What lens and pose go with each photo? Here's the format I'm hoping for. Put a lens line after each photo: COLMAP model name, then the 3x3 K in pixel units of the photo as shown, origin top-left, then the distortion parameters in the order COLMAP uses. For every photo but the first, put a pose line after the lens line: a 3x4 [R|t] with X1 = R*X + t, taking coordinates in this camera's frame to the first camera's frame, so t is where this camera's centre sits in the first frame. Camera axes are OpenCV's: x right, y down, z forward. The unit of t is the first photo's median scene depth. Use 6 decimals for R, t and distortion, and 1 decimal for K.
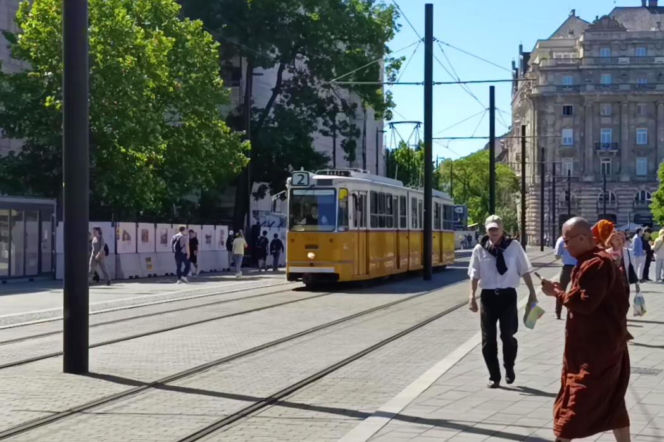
lens RADIAL K [[926.5, 0, 332.0], [0, 926.5, 221.0], [0, 0, 1]] dist [0.026284, 0.041740]
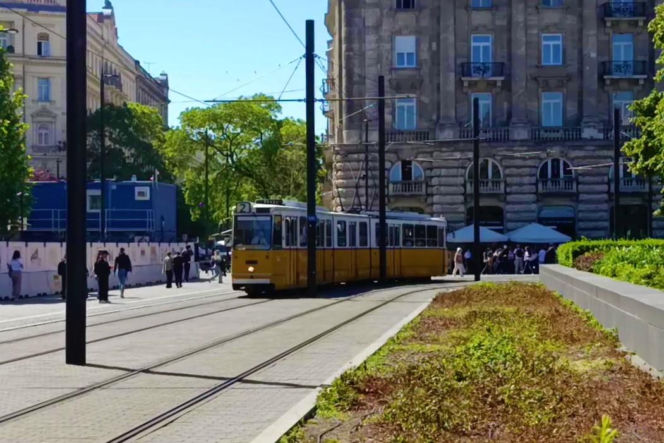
lens RADIAL K [[685.3, 0, 332.0], [0, 685.3, 221.5], [0, 0, 1]] dist [0.142485, -0.288785]
pose [[0.997798, -0.002414, 0.066288, 0.077794], [0.004414, 0.999539, -0.030047, 0.004726], [-0.066185, 0.030274, 0.997348, 0.260713]]
